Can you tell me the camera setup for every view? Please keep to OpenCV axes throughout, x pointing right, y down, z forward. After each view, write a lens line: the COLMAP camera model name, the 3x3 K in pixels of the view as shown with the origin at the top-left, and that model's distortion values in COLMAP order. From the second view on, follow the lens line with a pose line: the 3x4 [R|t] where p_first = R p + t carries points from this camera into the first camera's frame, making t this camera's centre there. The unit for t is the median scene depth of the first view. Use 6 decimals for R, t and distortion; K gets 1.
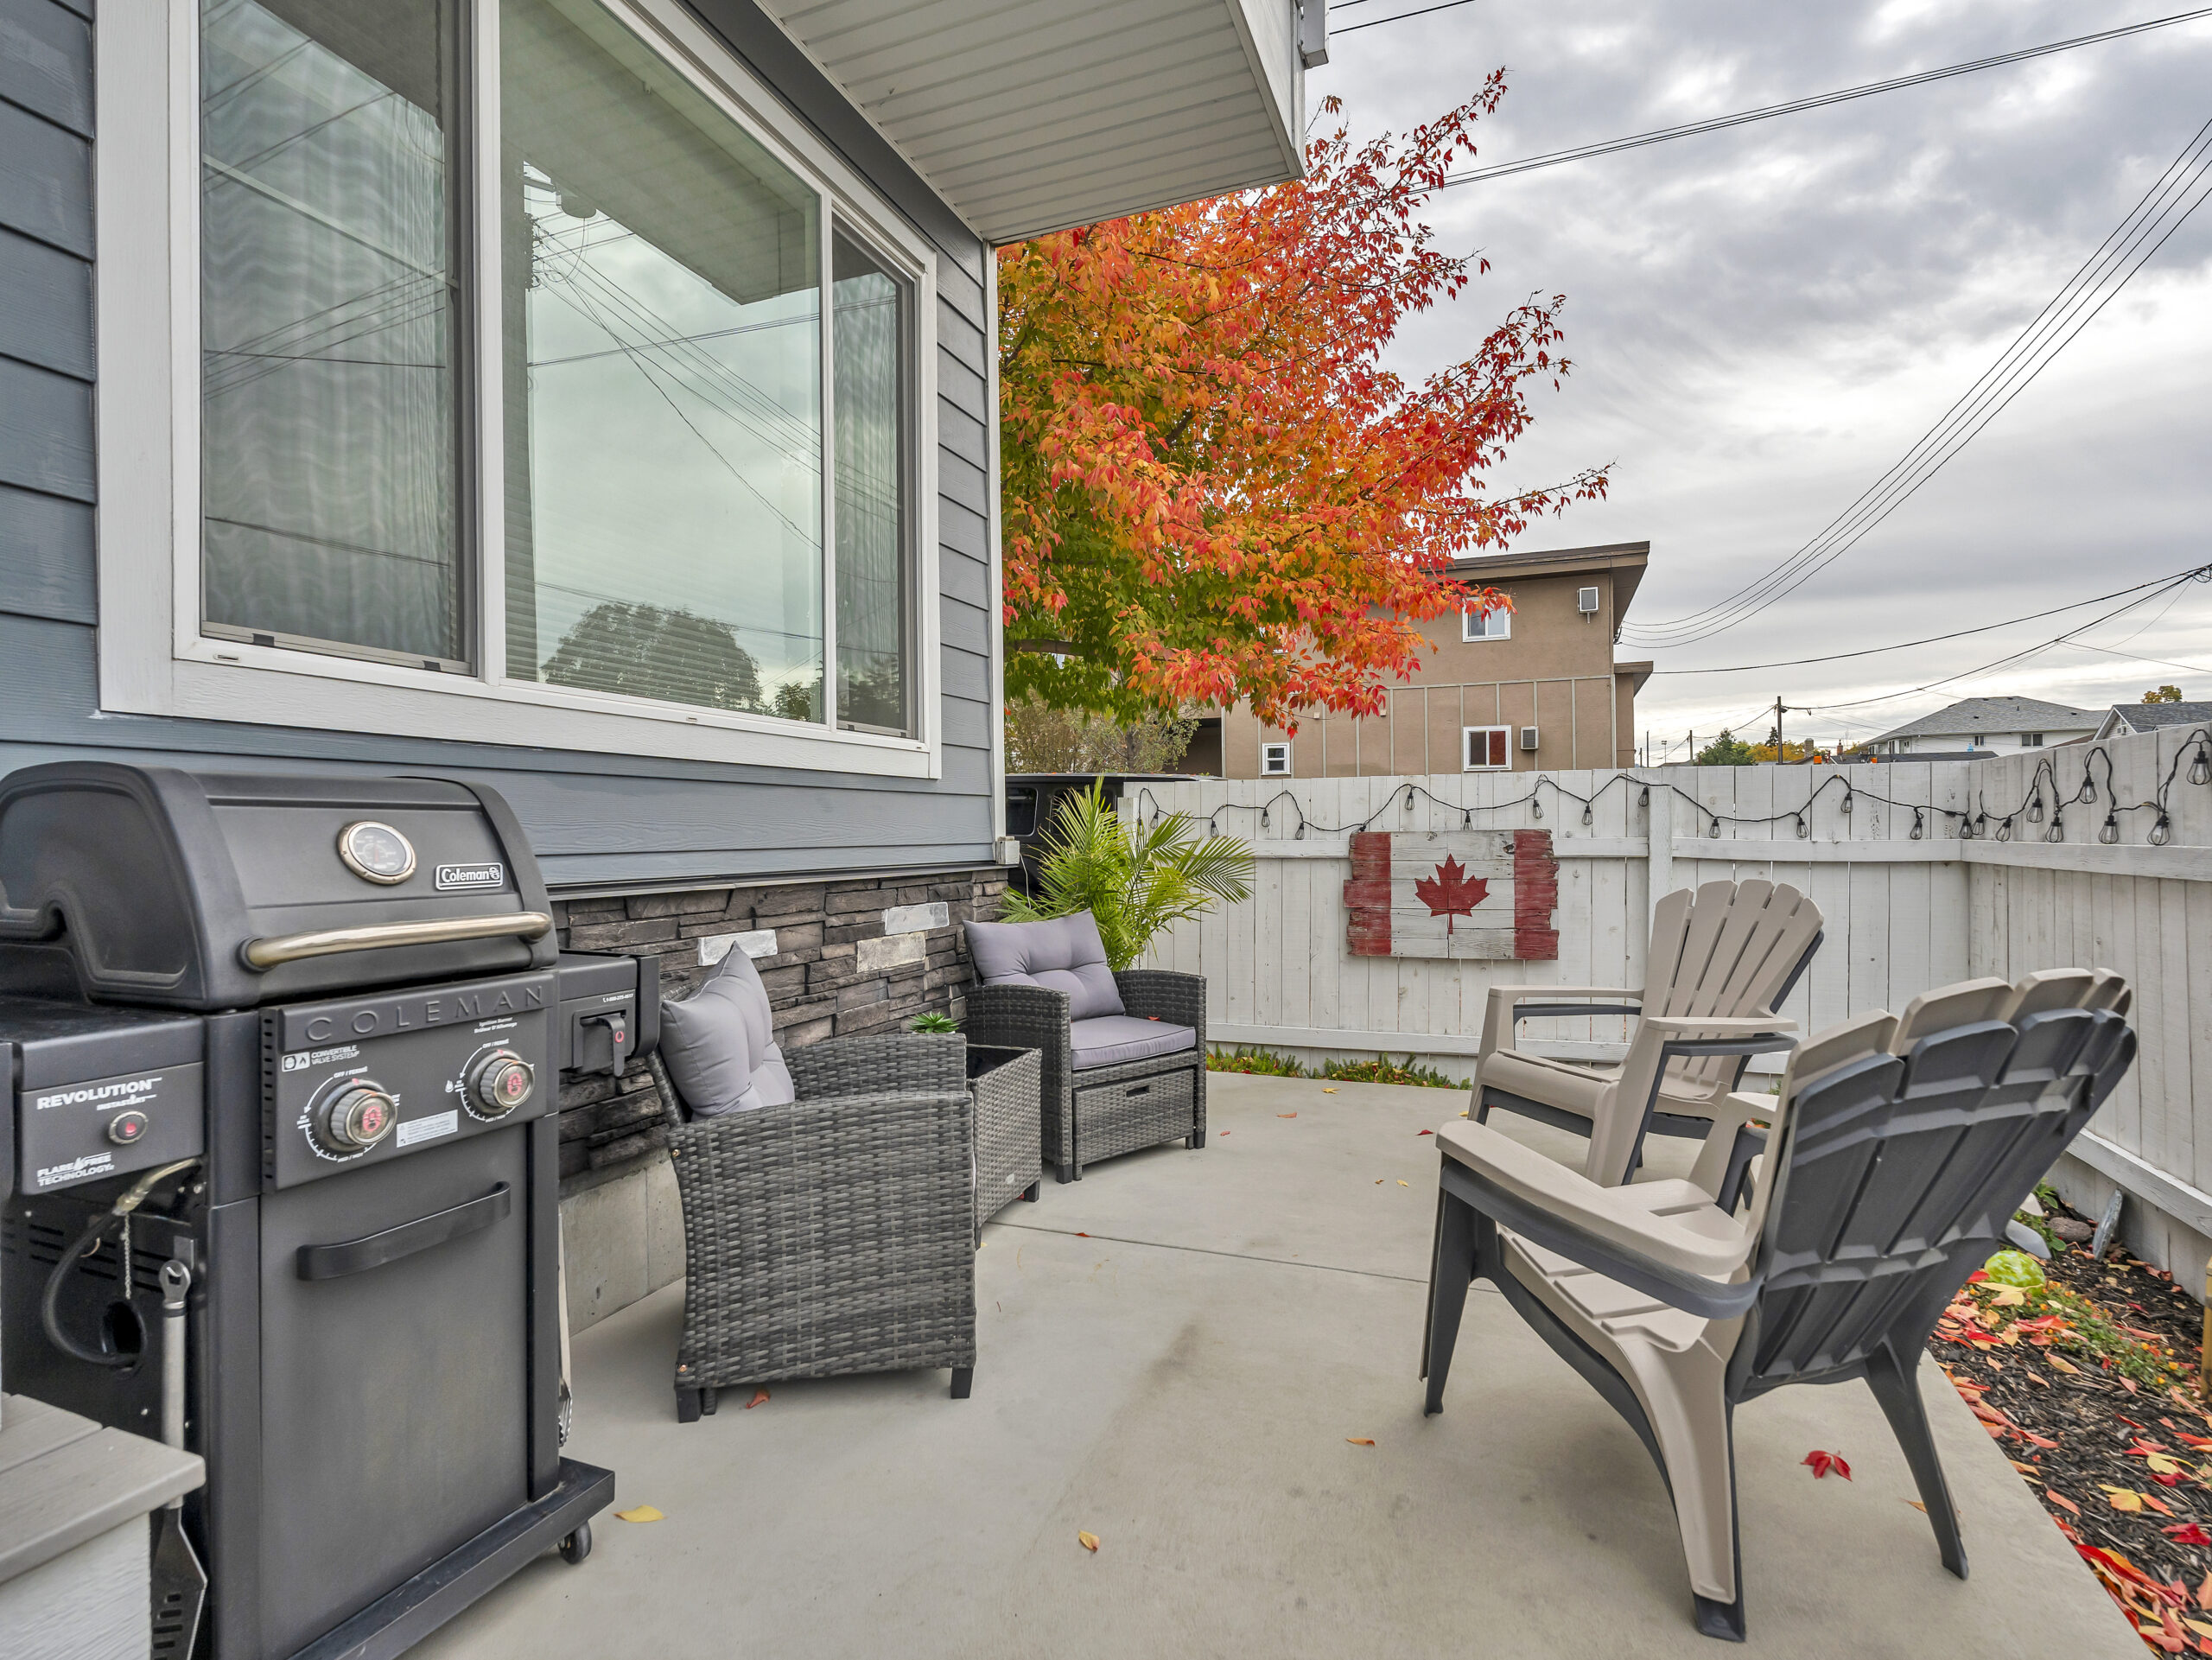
lens RADIAL K [[1102.0, 0, 1108.9], [0, 1102.0, 831.8], [0, 0, 1]] dist [-0.004549, -0.000661]
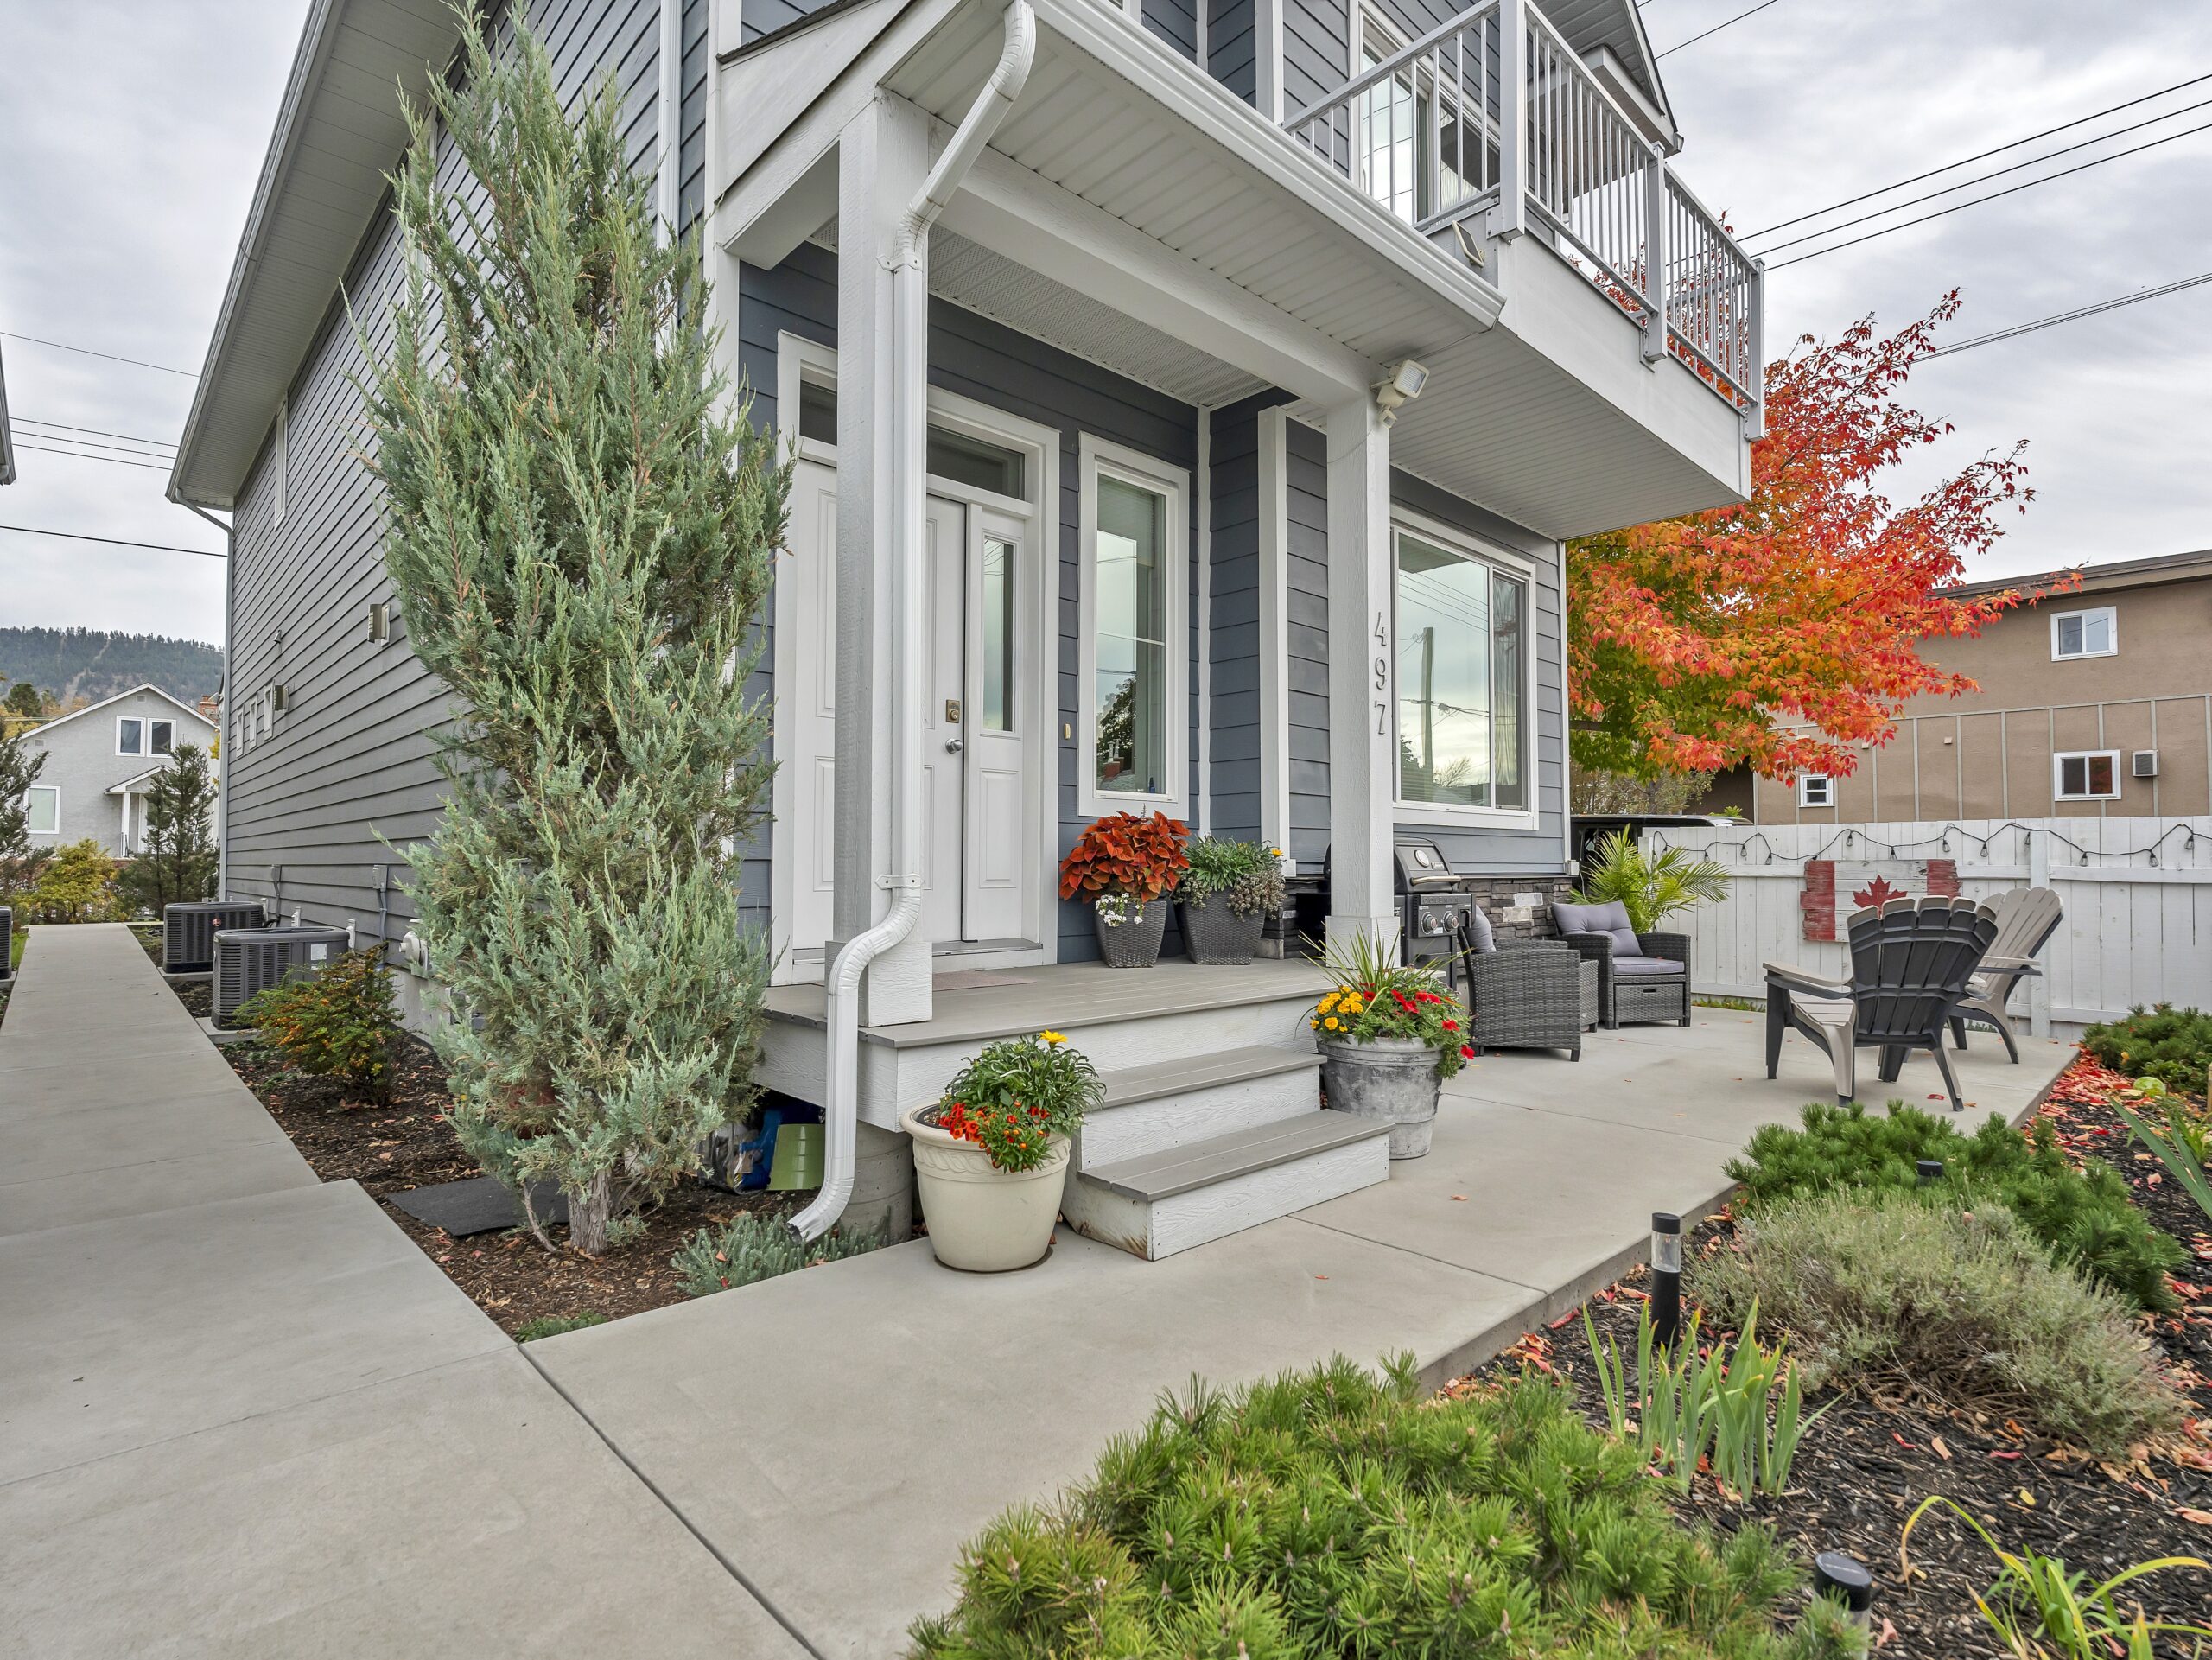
lens RADIAL K [[1102.0, 0, 1108.9], [0, 1102.0, 831.8], [0, 0, 1]] dist [-0.004549, -0.000661]
pose [[0.904618, -0.001153, -0.426221, -0.006902], [-0.010623, 0.999625, -0.025250, 0.010226], [0.426091, 0.027369, 0.904266, -0.856656]]
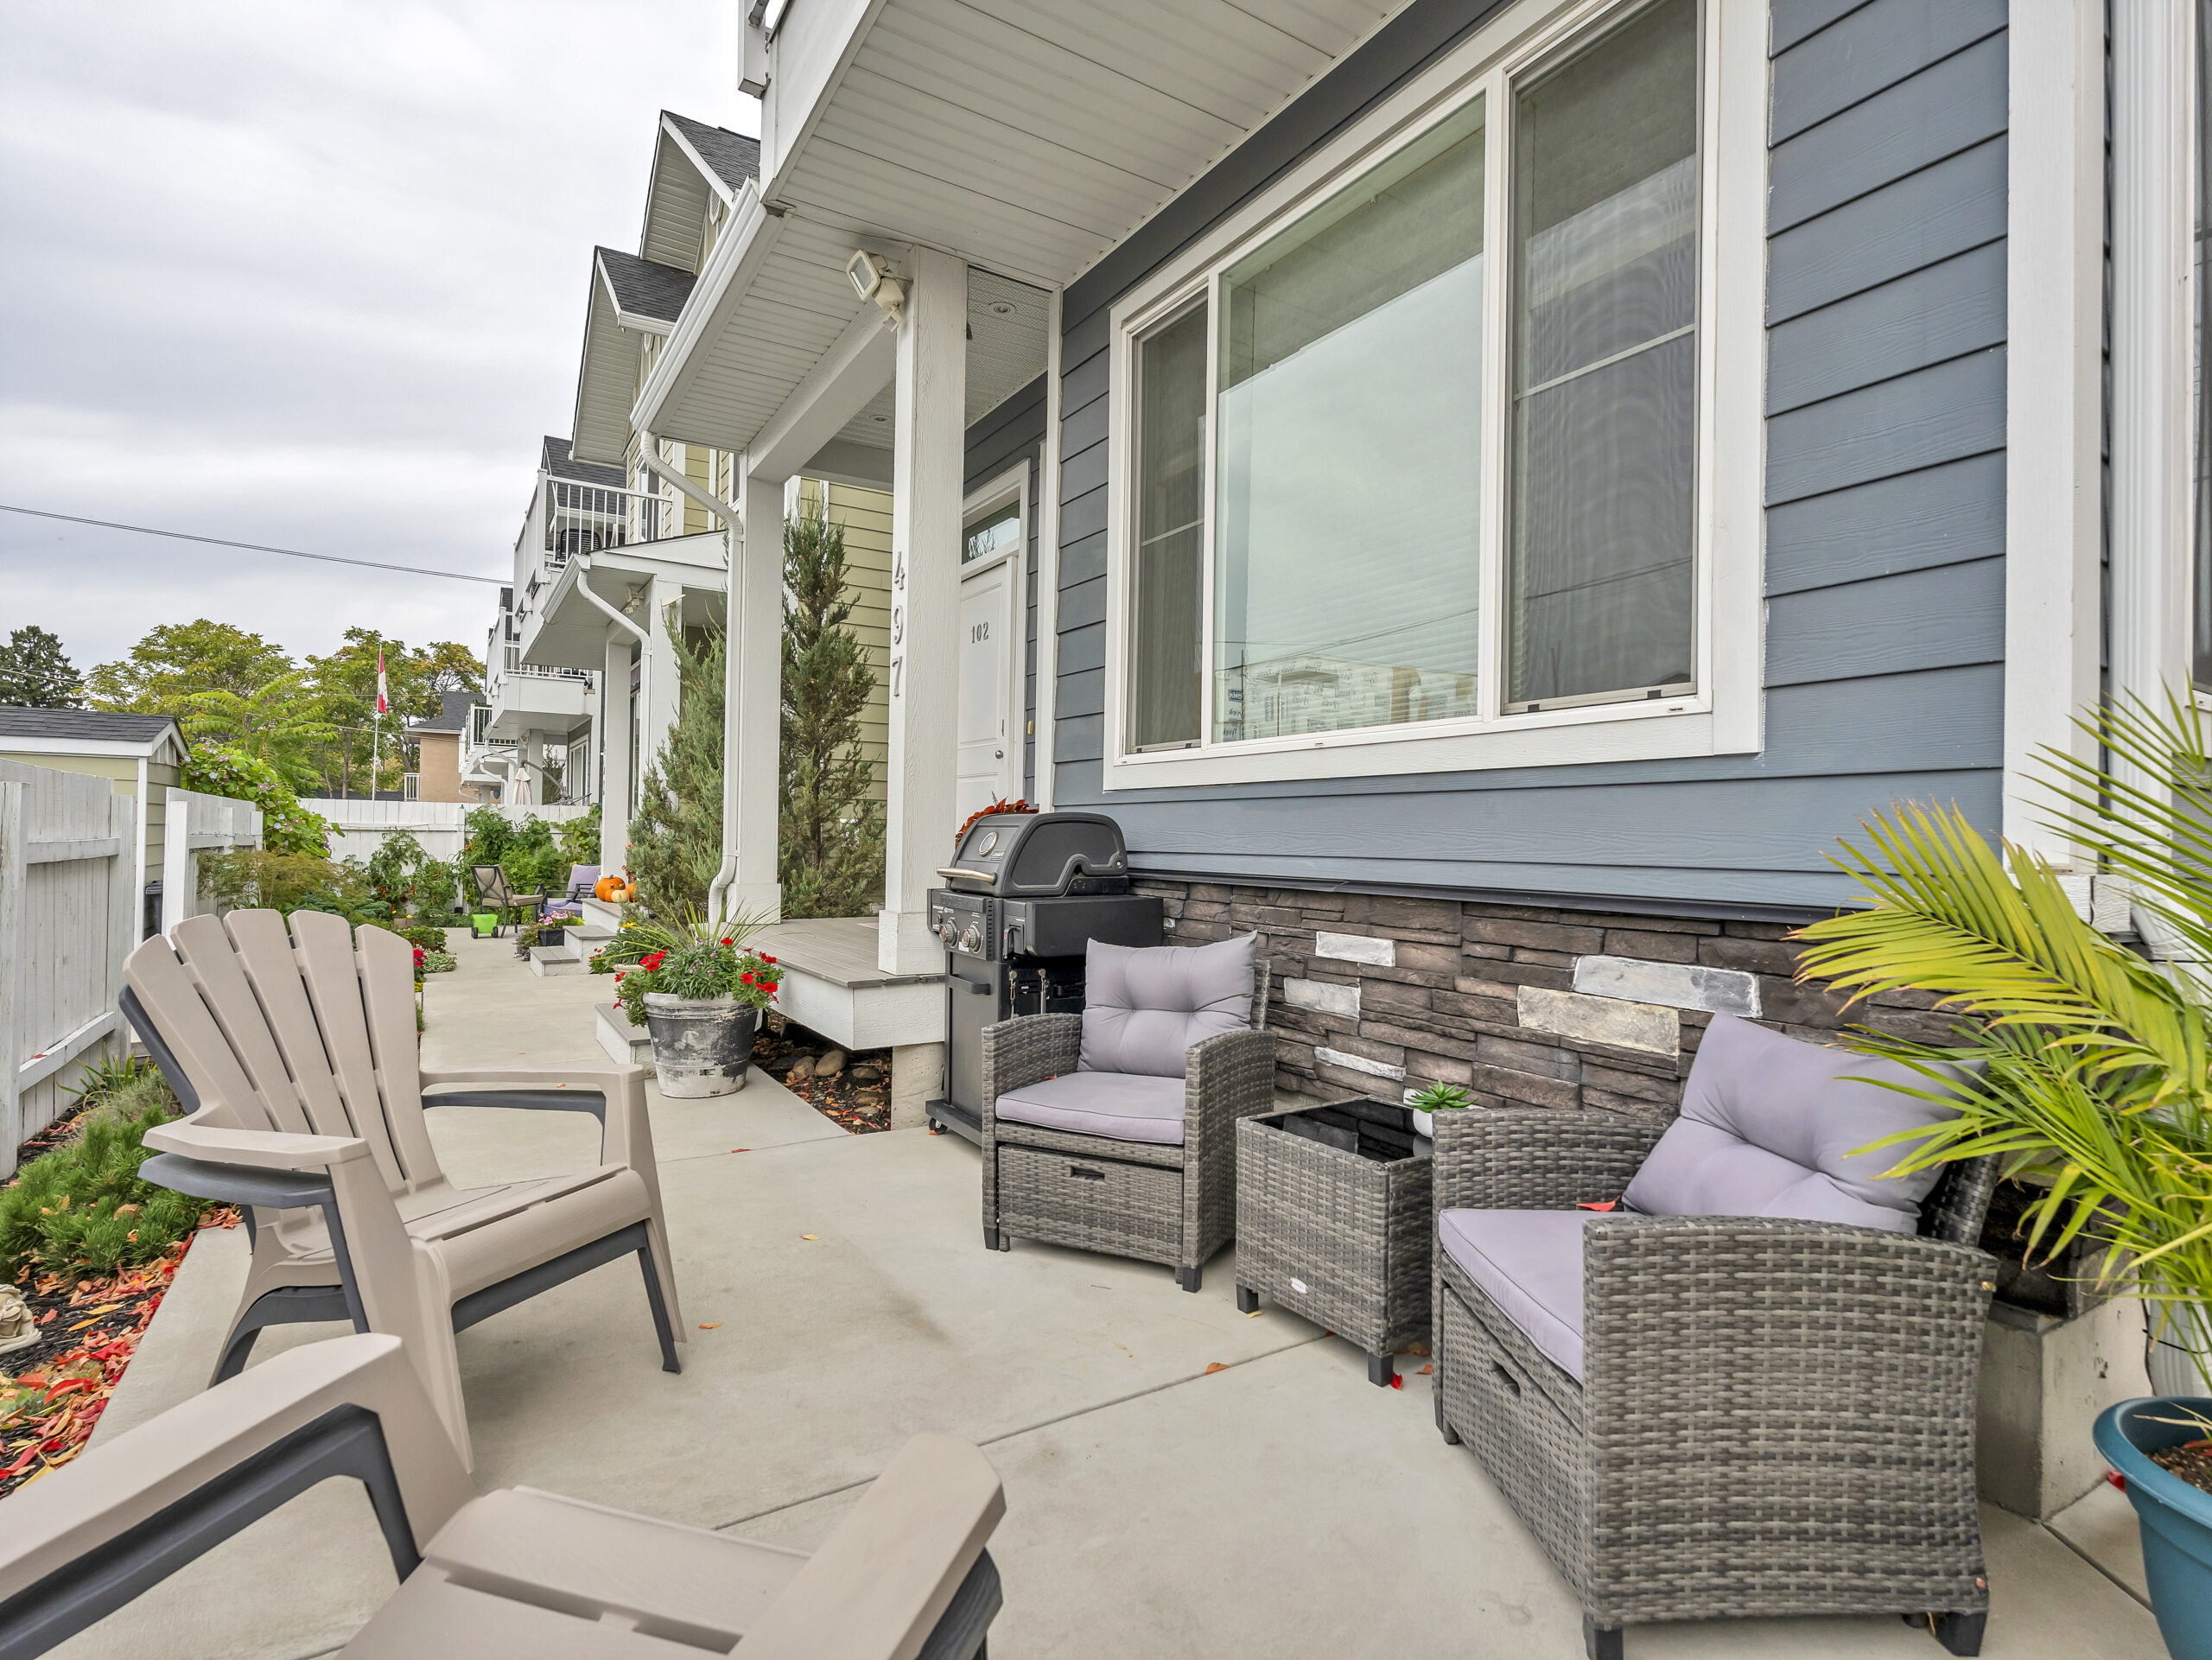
lens RADIAL K [[1102.0, 0, 1108.9], [0, 1102.0, 831.8], [0, 0, 1]] dist [-0.004549, -0.000661]
pose [[-0.600348, -0.003969, -0.799729, 0.380243], [-0.006323, 0.999980, -0.000217, -0.004061], [0.799714, 0.004926, -0.600361, 0.835892]]
